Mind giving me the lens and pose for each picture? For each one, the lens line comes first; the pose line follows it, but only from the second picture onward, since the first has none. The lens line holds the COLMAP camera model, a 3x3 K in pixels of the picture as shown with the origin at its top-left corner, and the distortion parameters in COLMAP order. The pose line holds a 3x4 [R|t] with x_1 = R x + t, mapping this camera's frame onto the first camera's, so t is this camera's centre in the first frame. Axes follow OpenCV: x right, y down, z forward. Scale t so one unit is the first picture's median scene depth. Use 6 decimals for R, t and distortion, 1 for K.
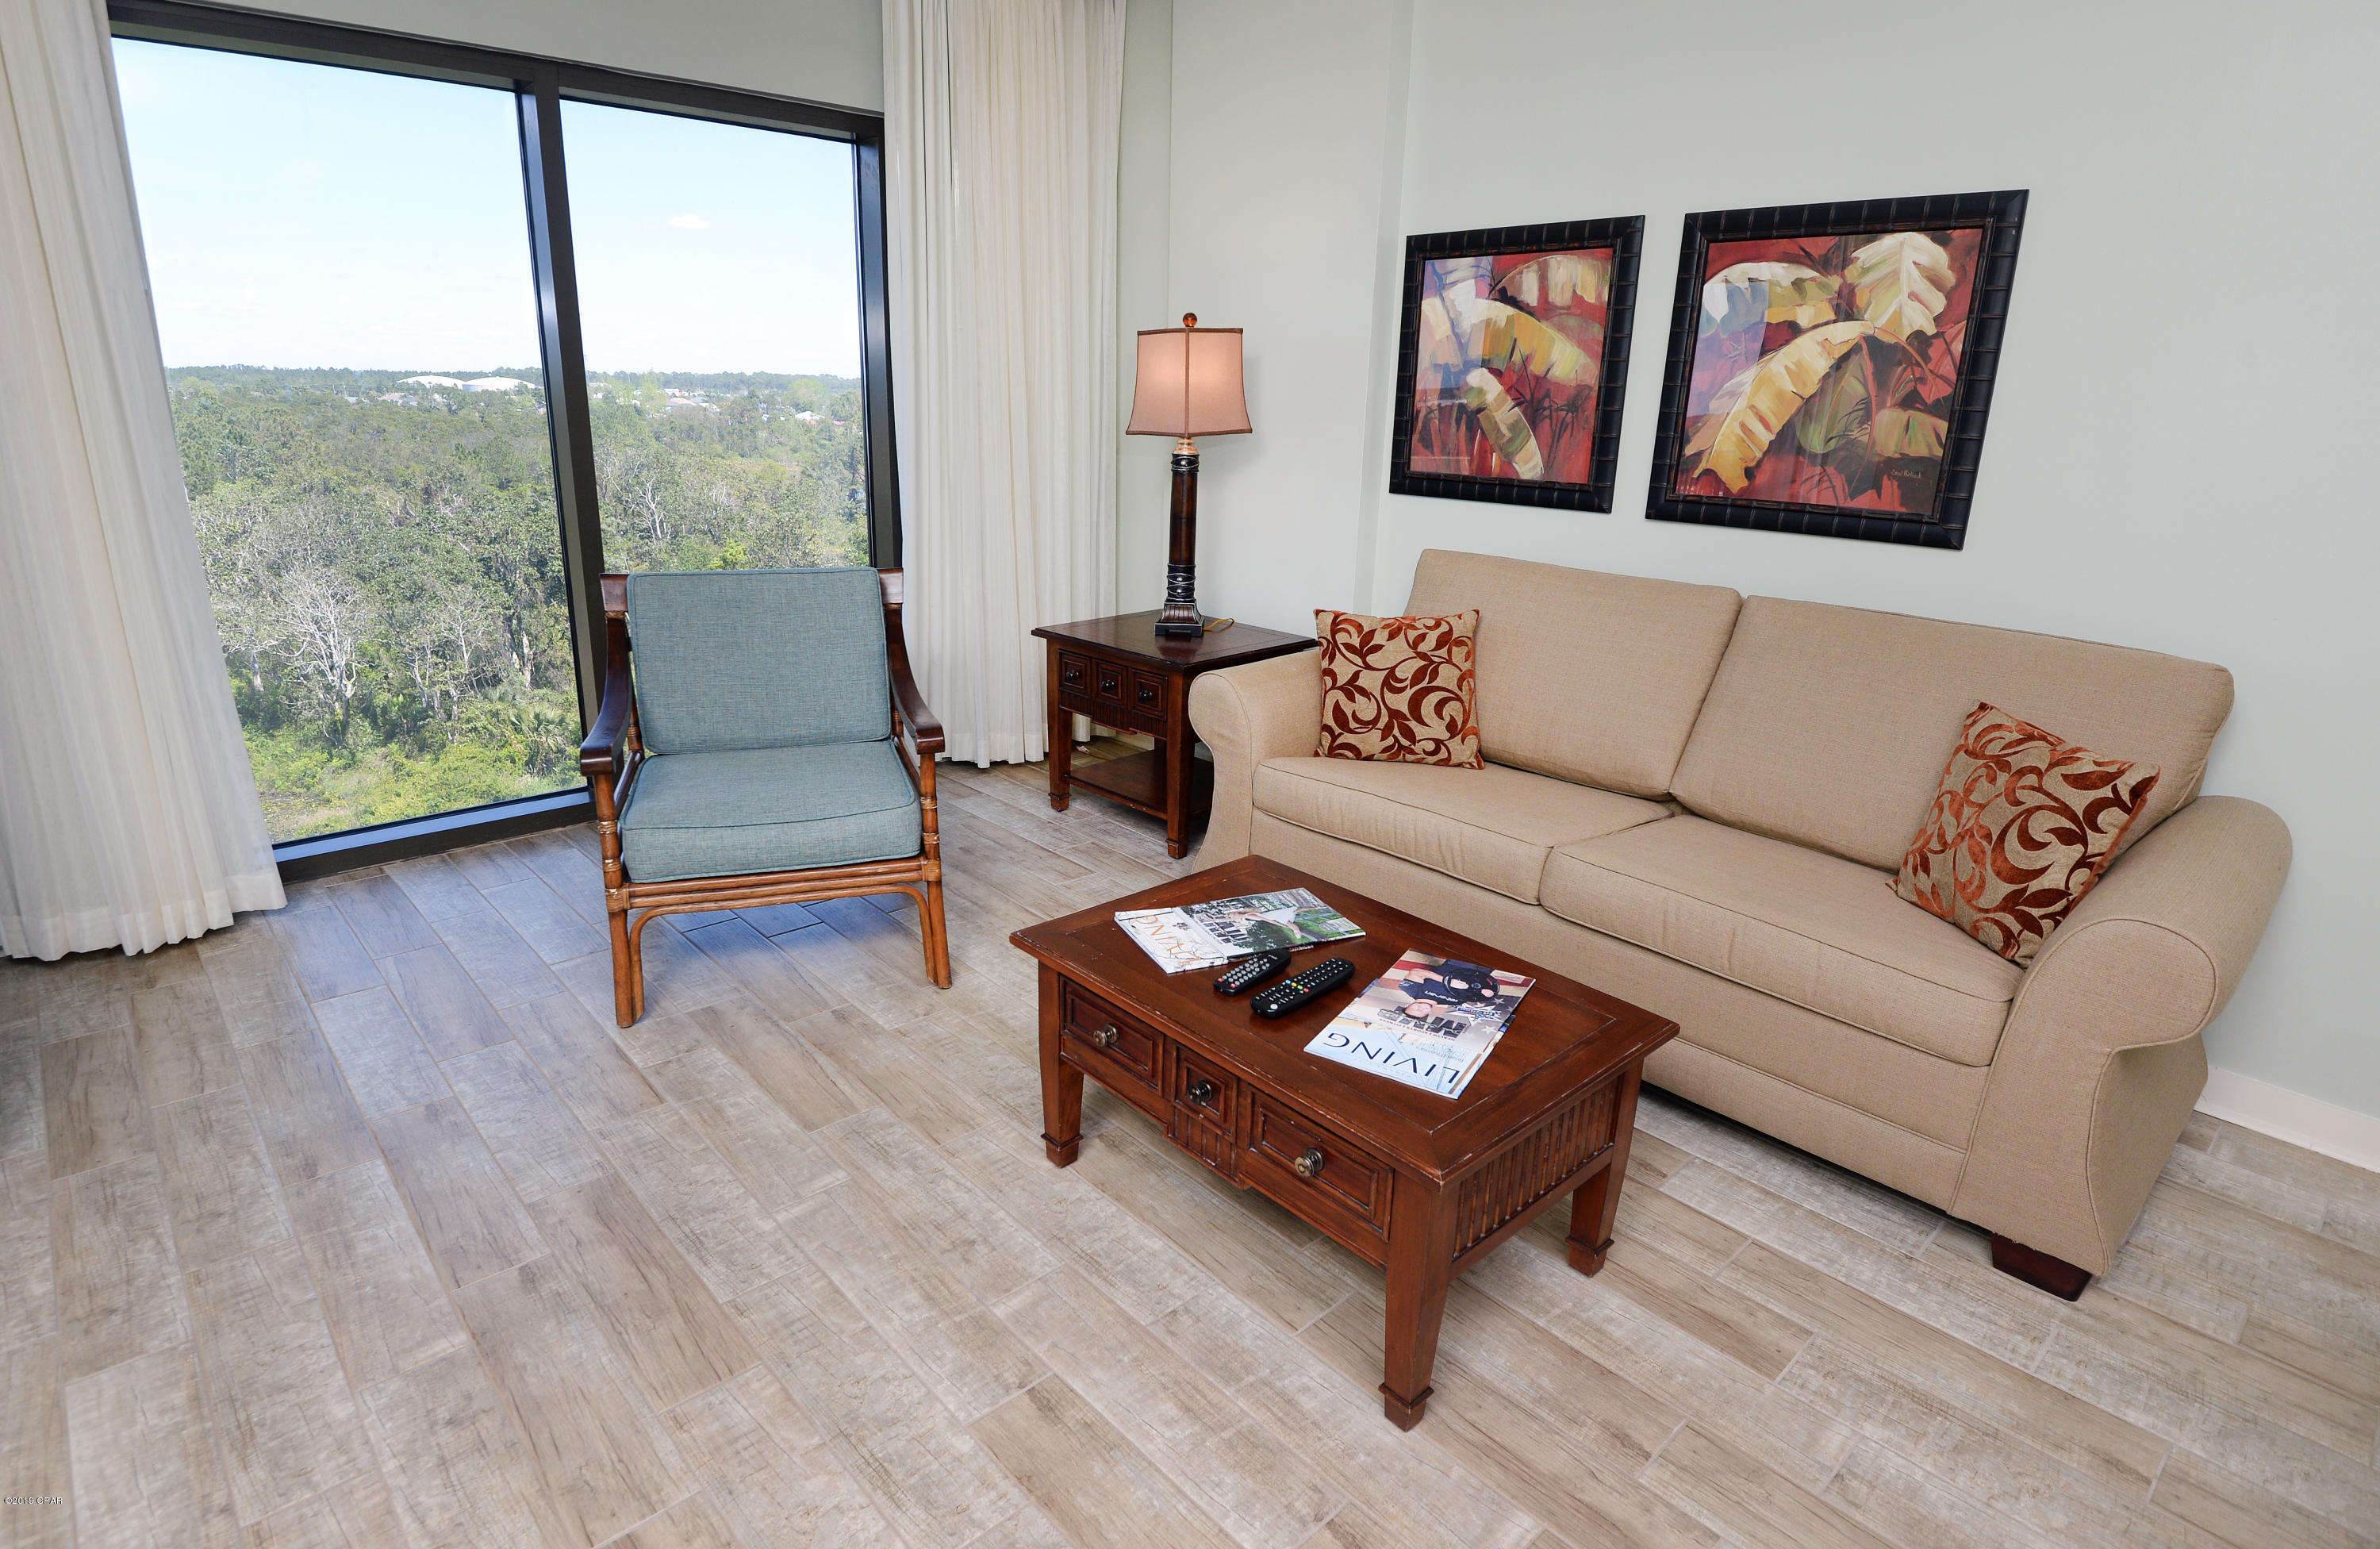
lens RADIAL K [[1266.5, 0, 1193.1], [0, 1266.5, 759.3], [0, 0, 1]] dist [-0.012569, -0.007380]
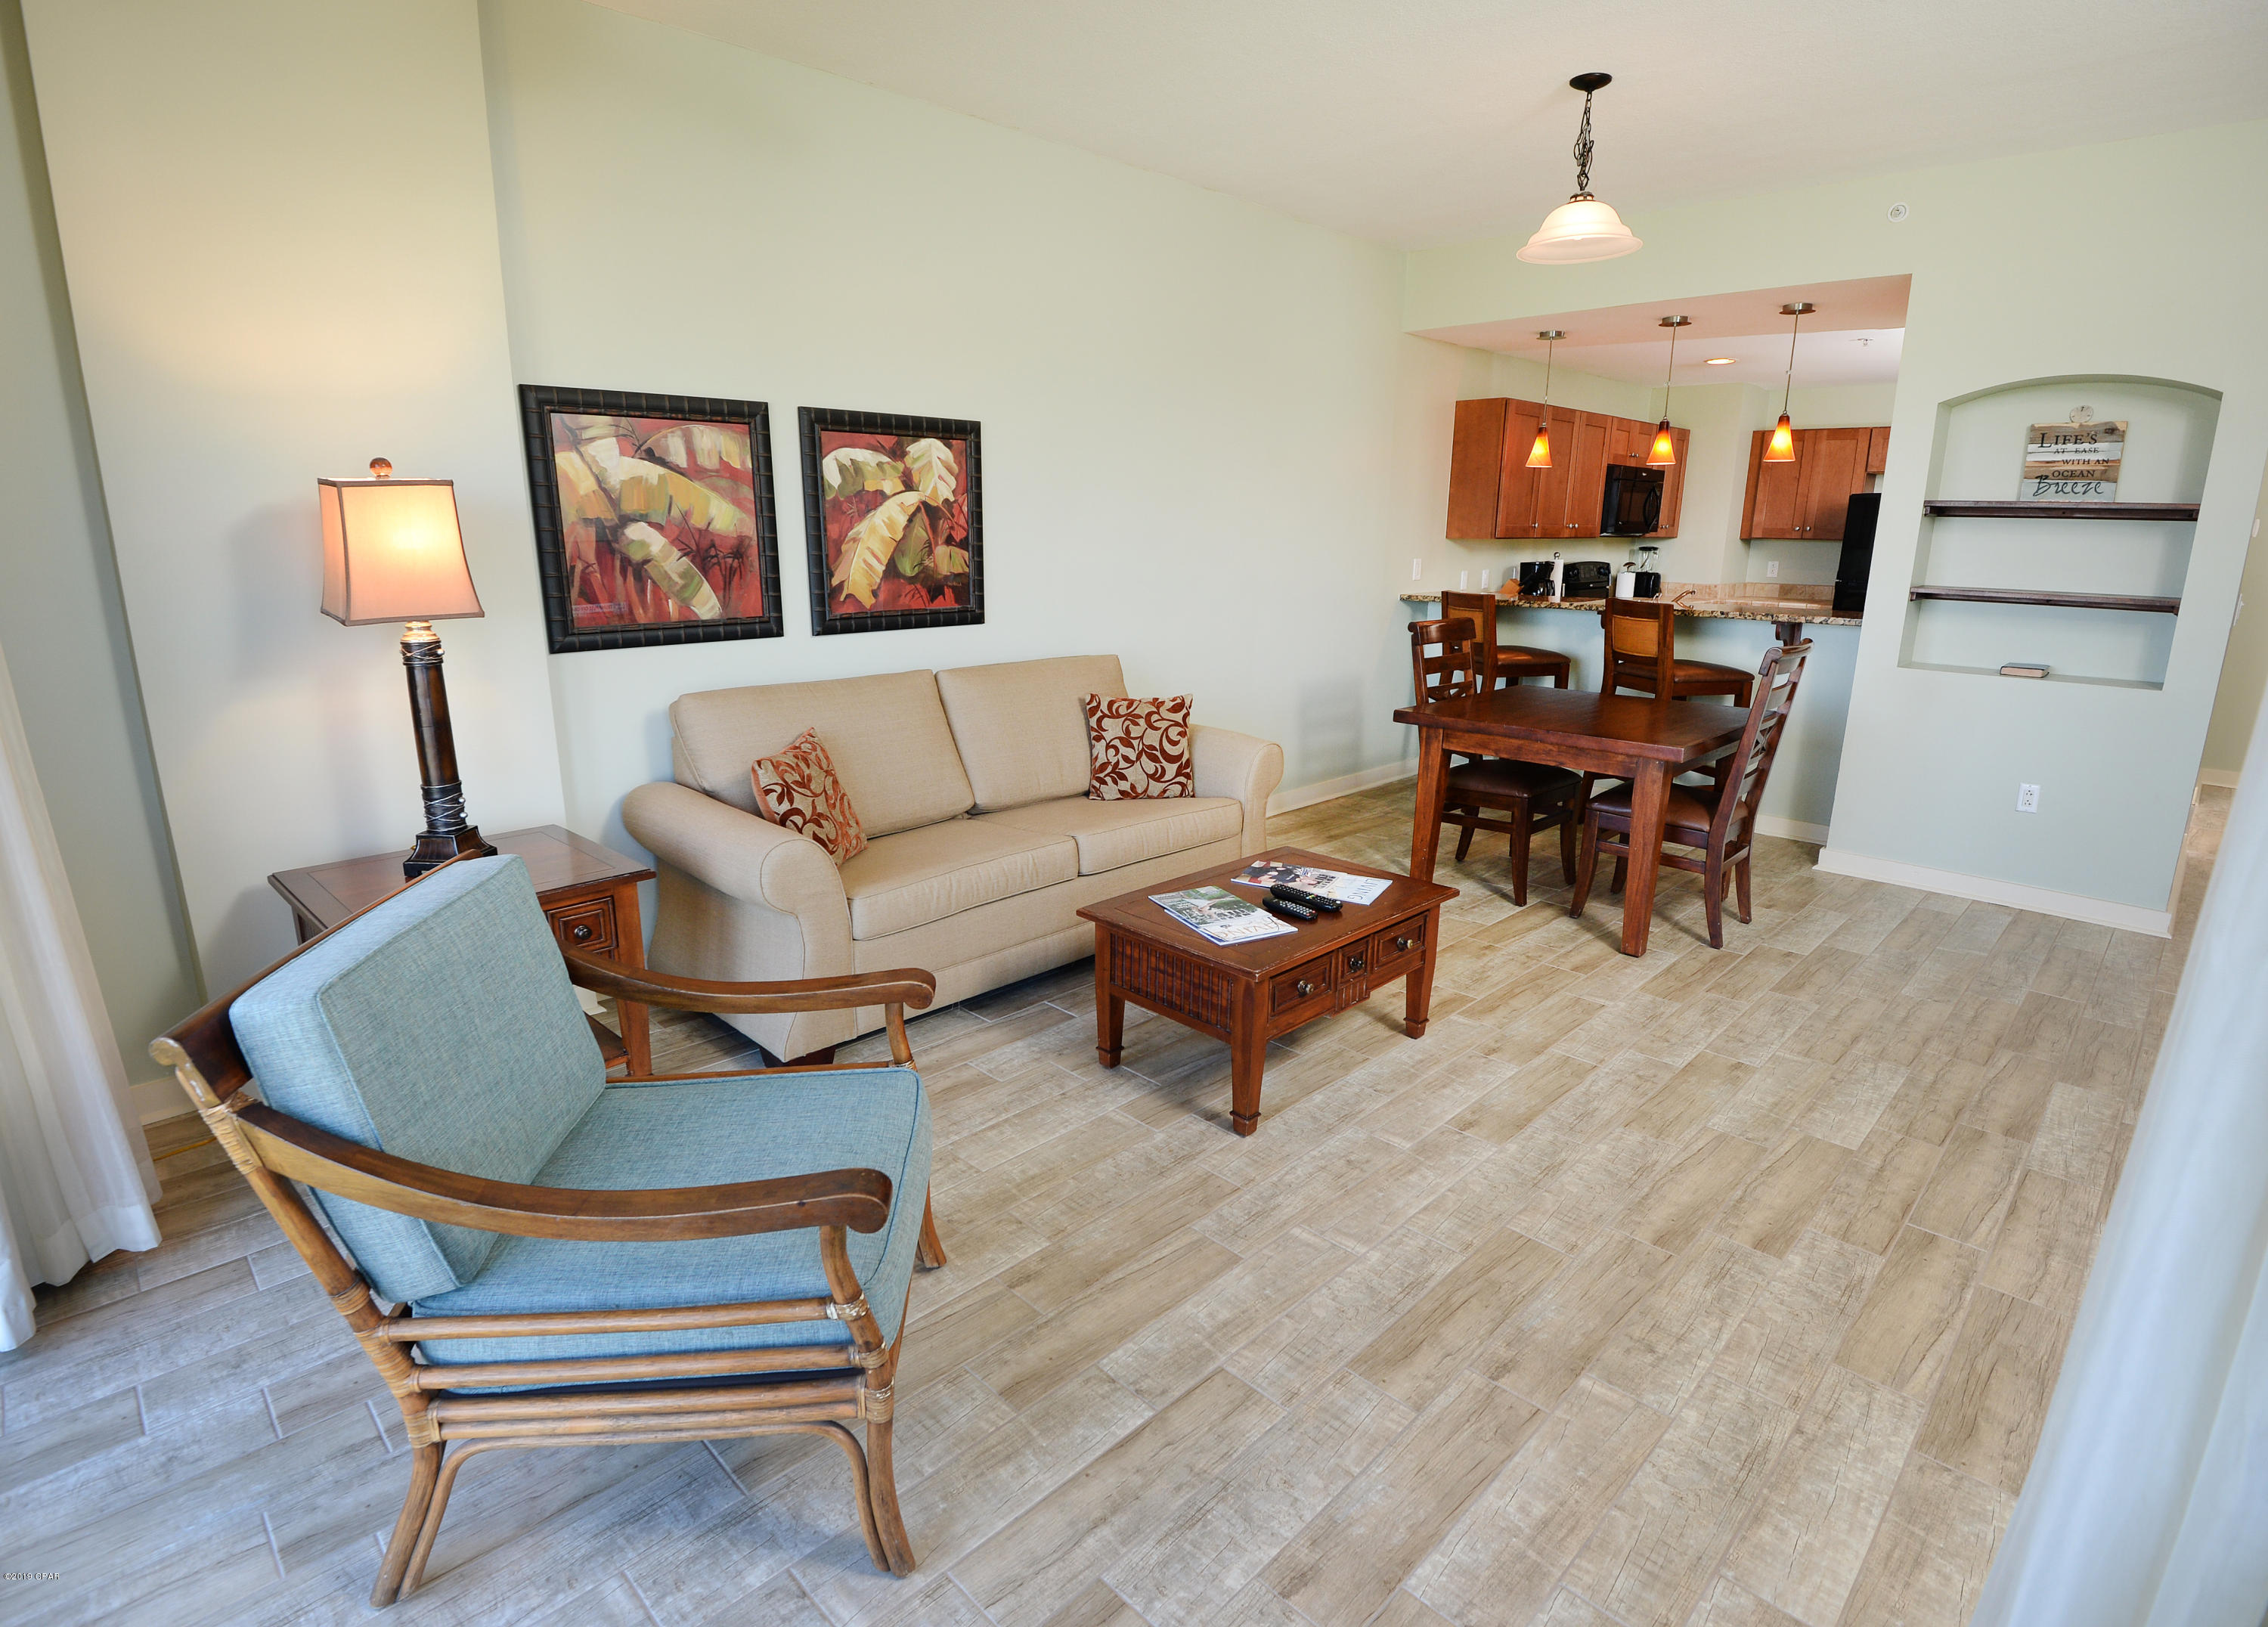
lens RADIAL K [[1099.1, 0, 1147.2], [0, 1099.1, 810.2], [0, 0, 1]] dist [-0.024382, -0.005849]
pose [[-0.046739, -0.272056, 0.961146, -0.803905], [0.274580, 0.921633, 0.274224, -0.244773], [-0.960428, 0.276728, 0.031625, 0.697769]]
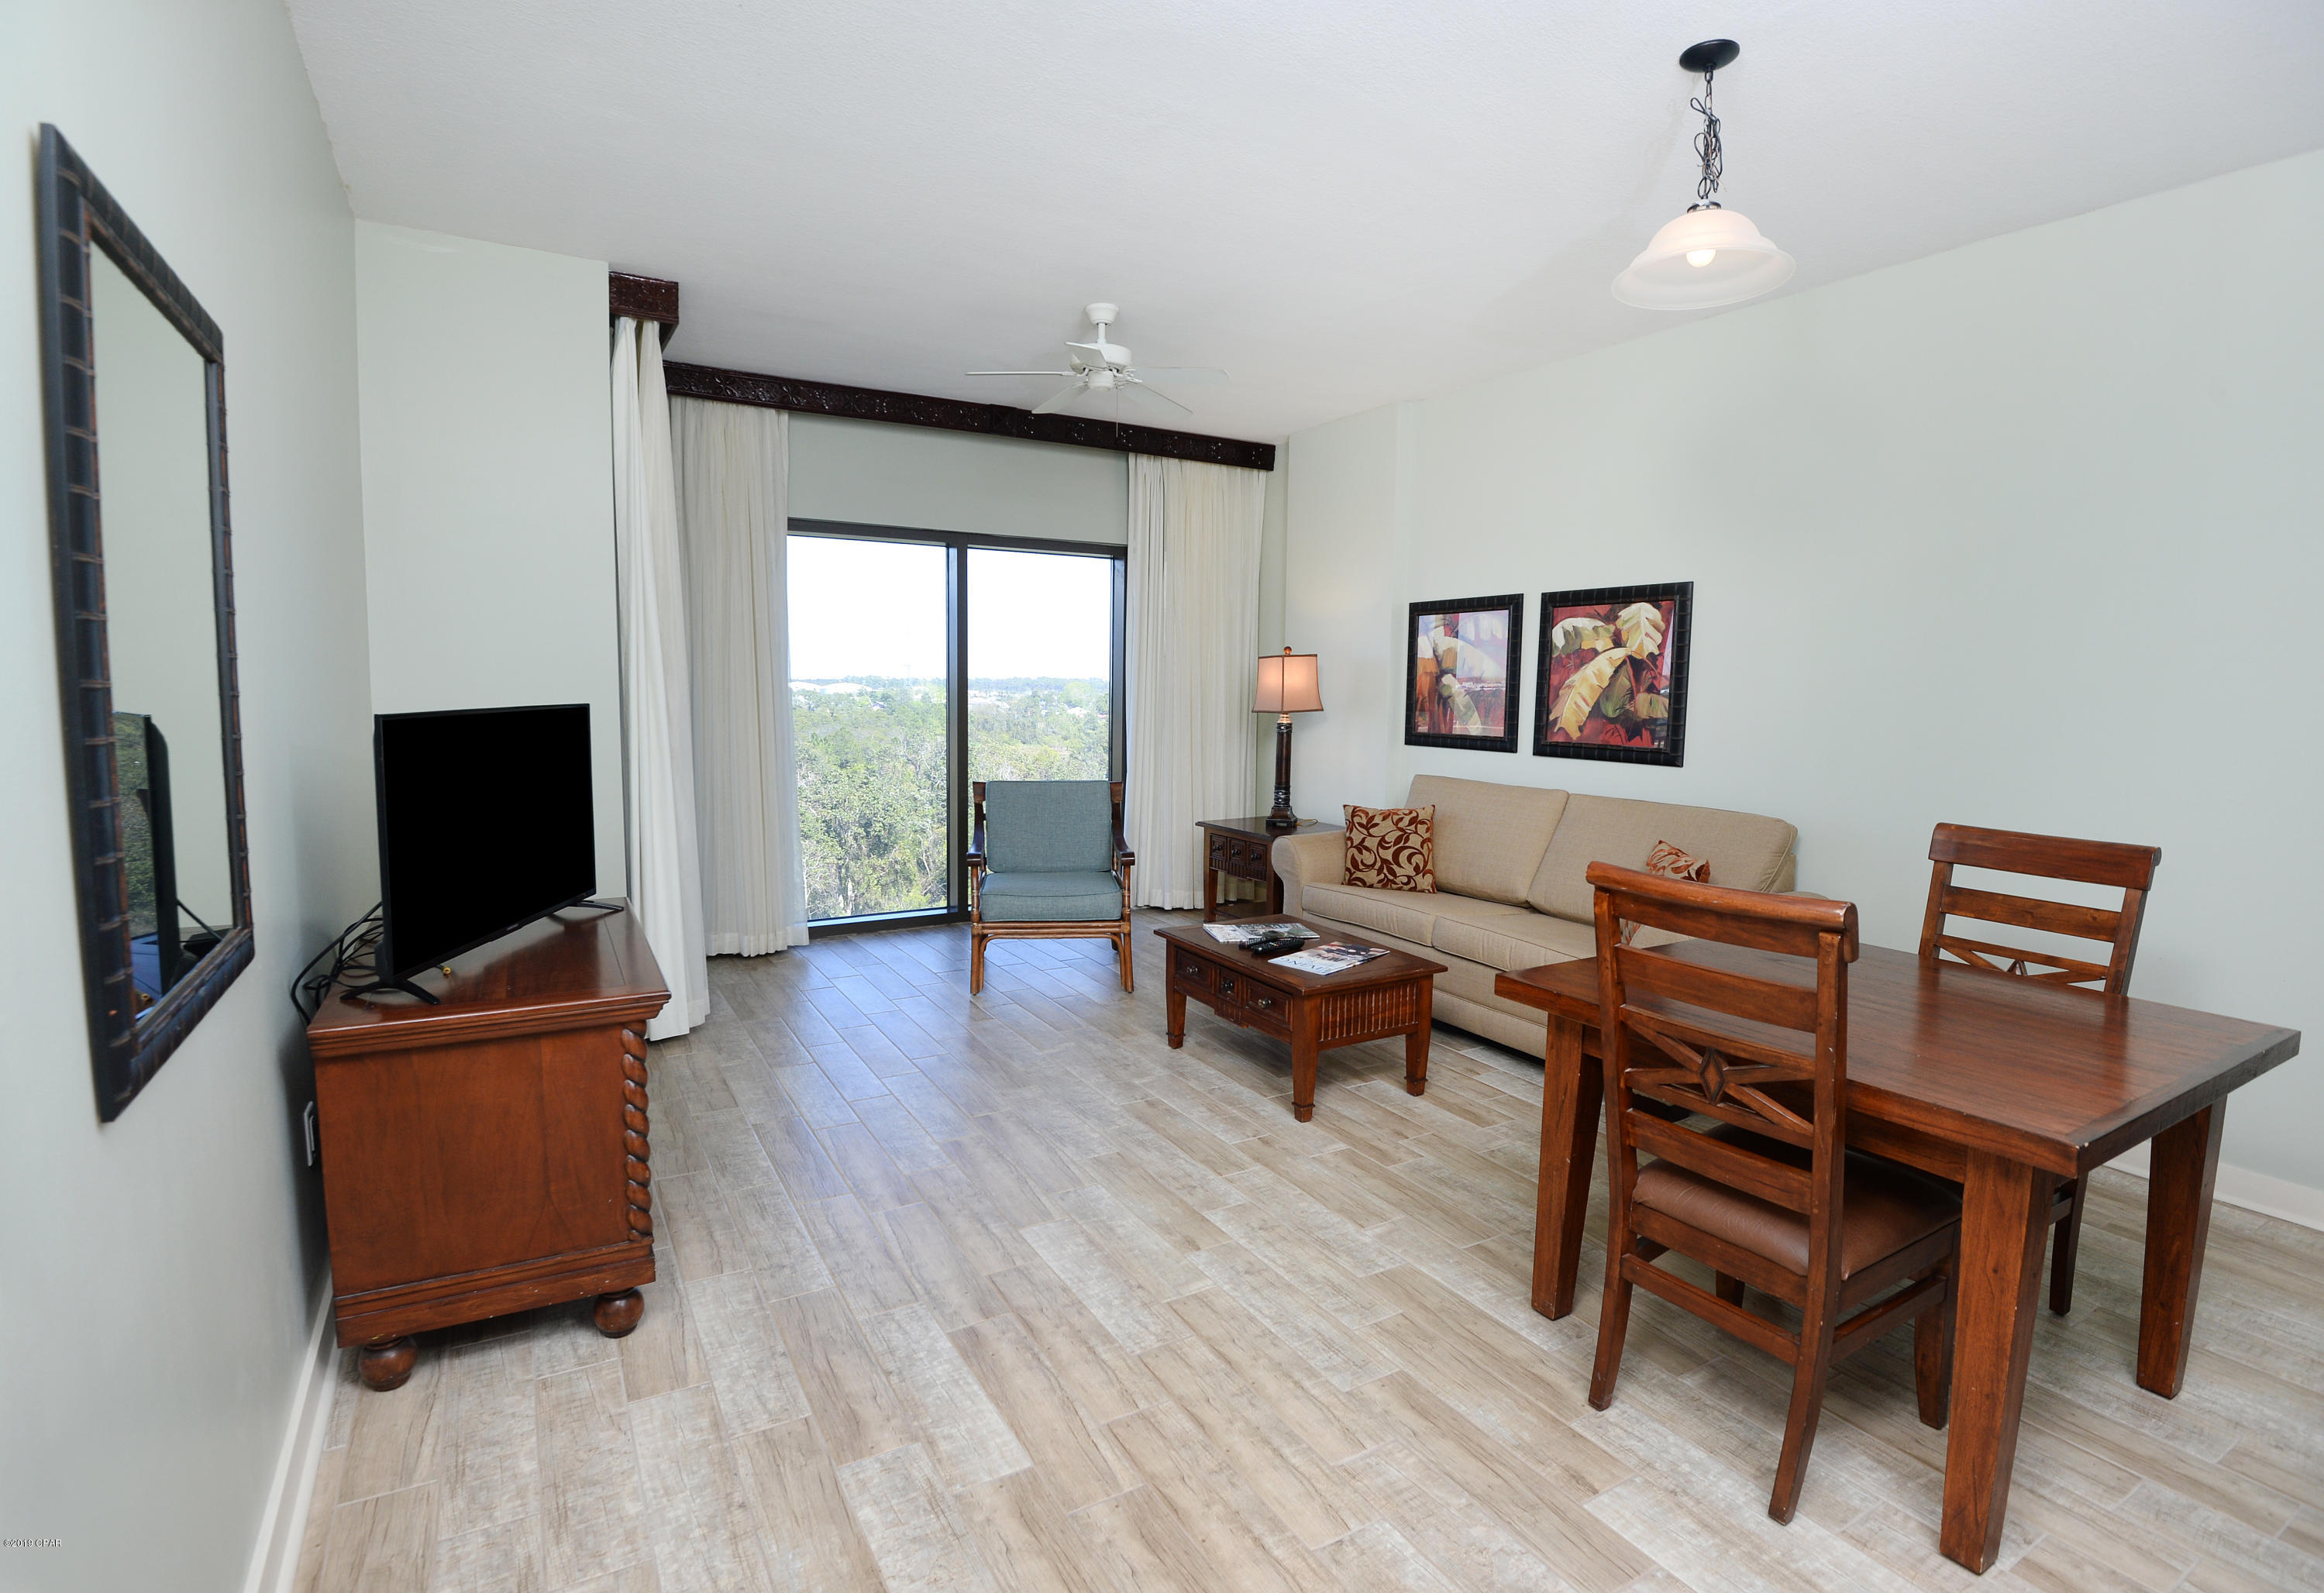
lens RADIAL K [[1138.2, 0, 1161.8], [0, 1138.2, 807.5], [0, 0, 1]] dist [-0.036383, -0.003045]
pose [[0.977506, 0.010942, -0.210626, 0.189662], [-0.048516, 0.983538, -0.174068, 0.185072], [0.205254, 0.180372, 0.961944, -0.626135]]
